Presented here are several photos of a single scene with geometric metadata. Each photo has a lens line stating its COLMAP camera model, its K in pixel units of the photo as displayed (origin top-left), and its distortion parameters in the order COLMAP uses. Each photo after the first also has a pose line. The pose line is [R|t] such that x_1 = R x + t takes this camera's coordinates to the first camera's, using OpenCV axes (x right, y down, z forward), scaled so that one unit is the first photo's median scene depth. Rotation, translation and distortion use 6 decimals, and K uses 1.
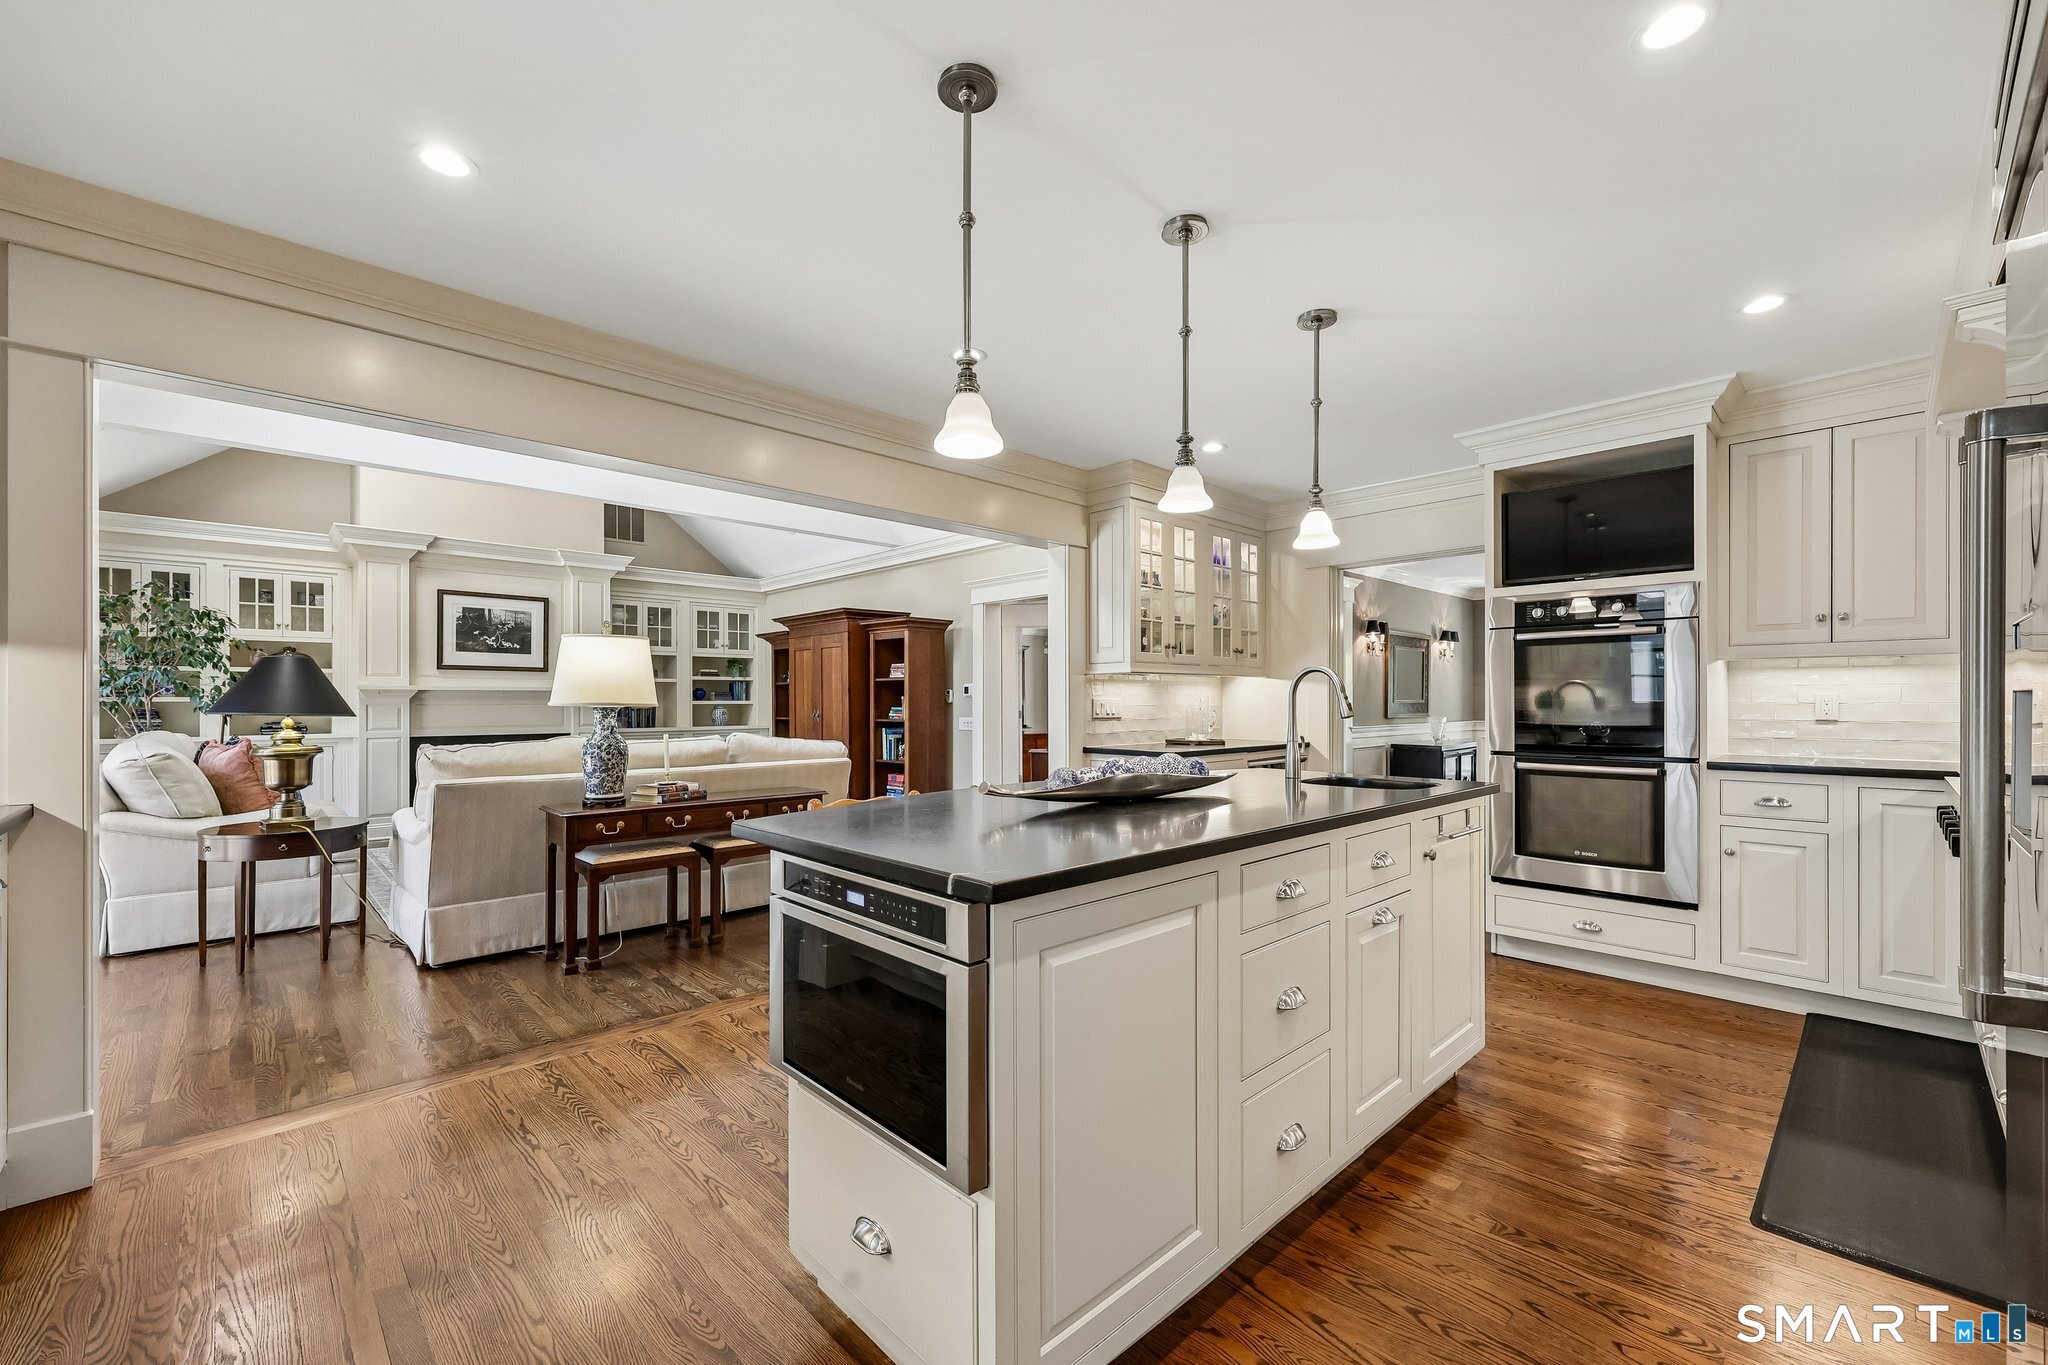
lens RADIAL K [[834.1, 0, 1027.1], [0, 834.1, 699.3], [0, 0, 1]] dist [0.000045, -0.000027]
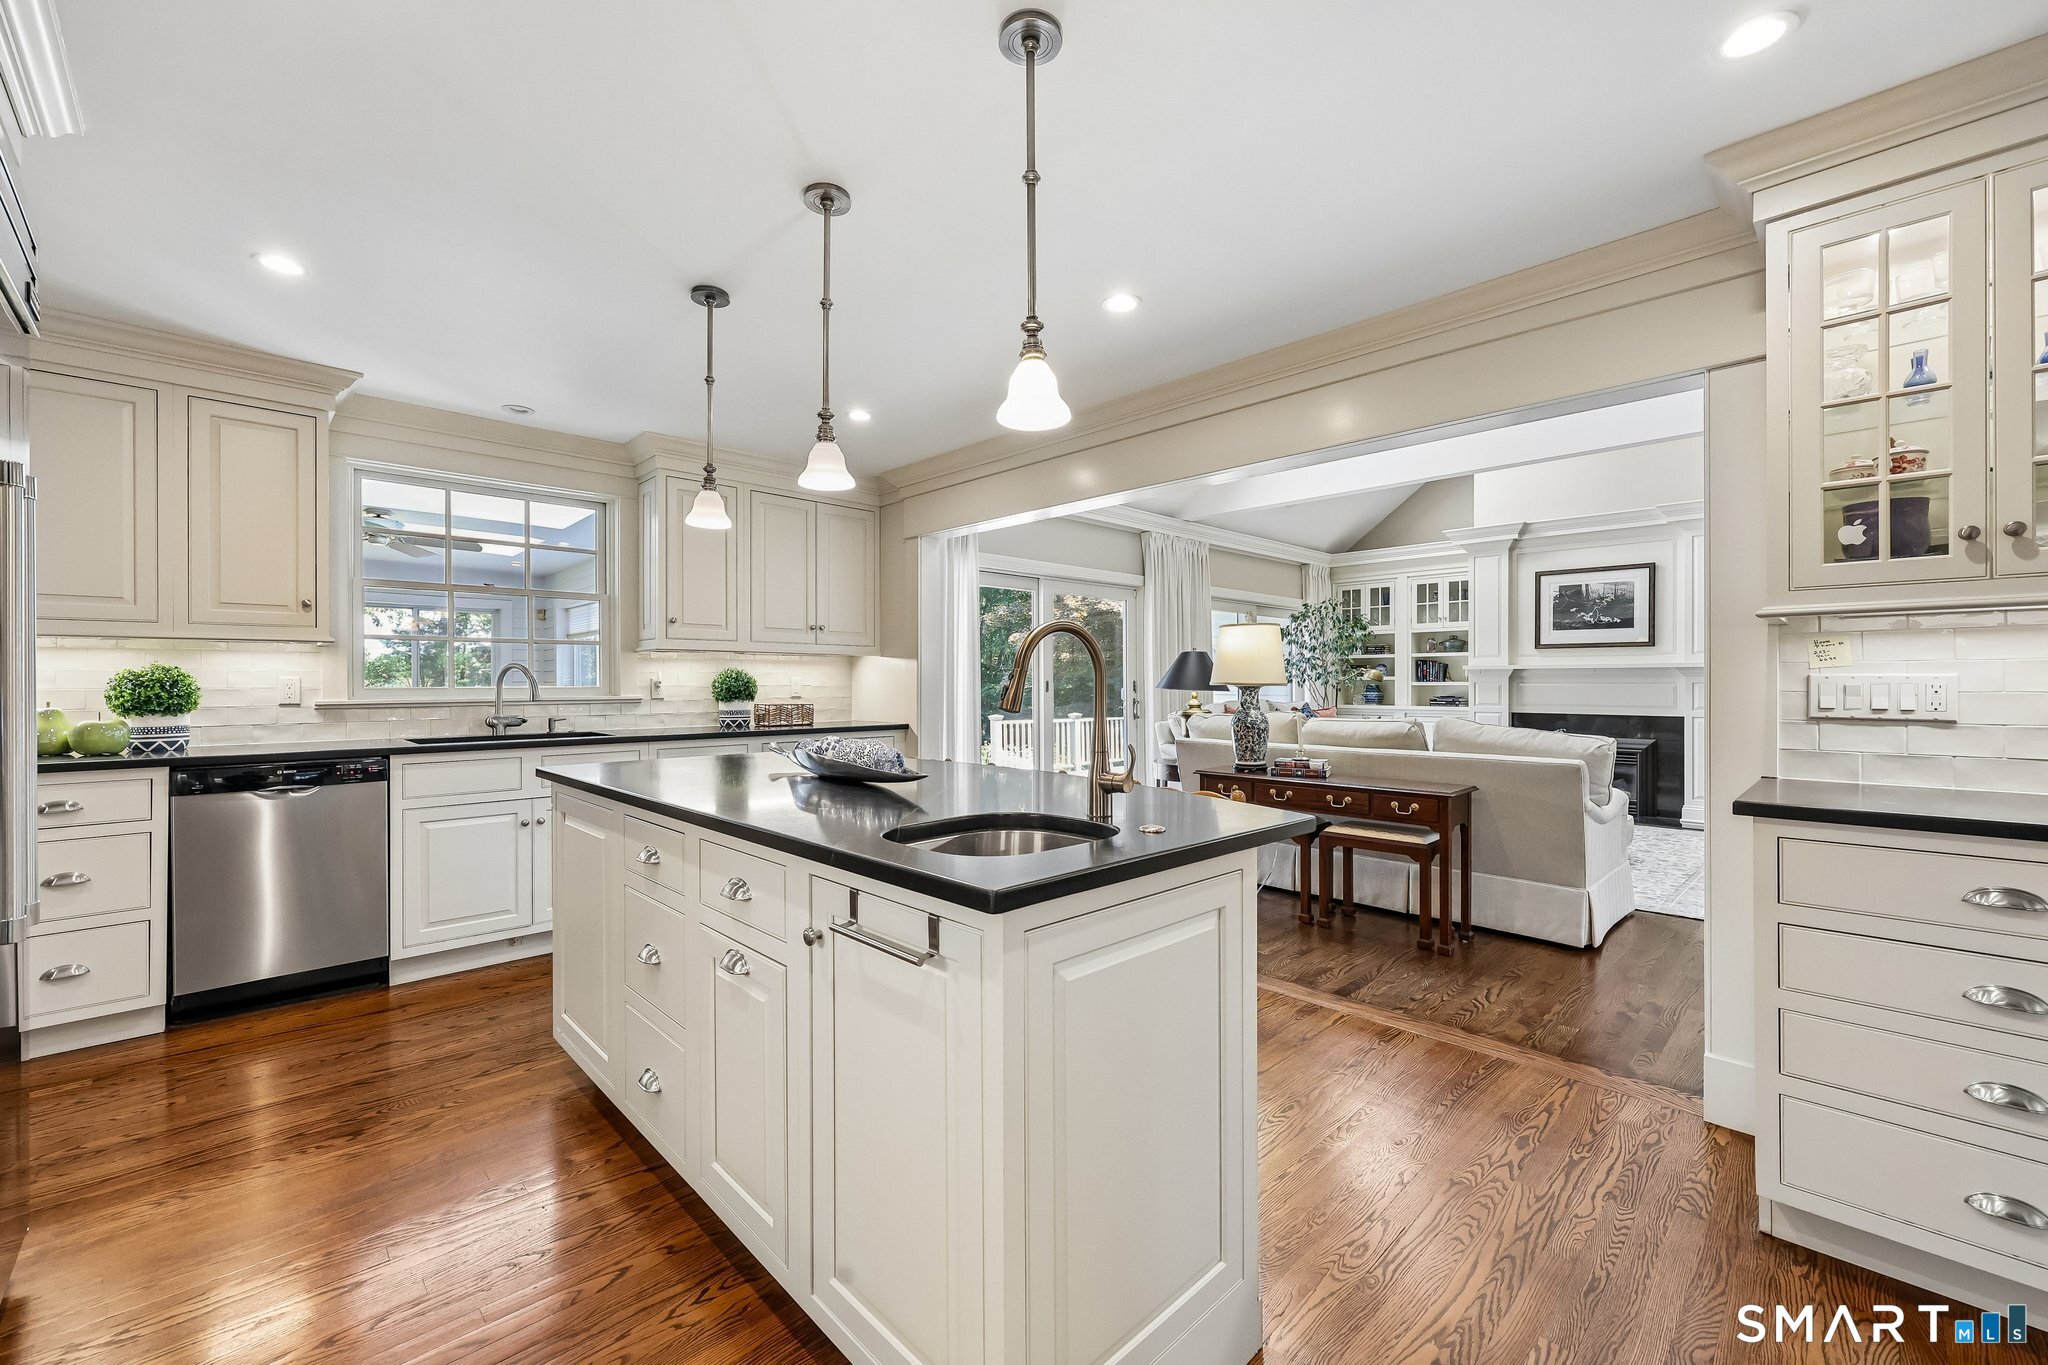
lens RADIAL K [[826.5, 0, 1015.2], [0, 826.5, 682.4], [0, 0, 1]] dist [-0.001812, -0.000040]
pose [[-0.003608, 0.003976, -0.999986, 0.344031], [0.004650, 0.999981, 0.003959, -0.000875], [0.999983, -0.004636, -0.003626, 0.364431]]
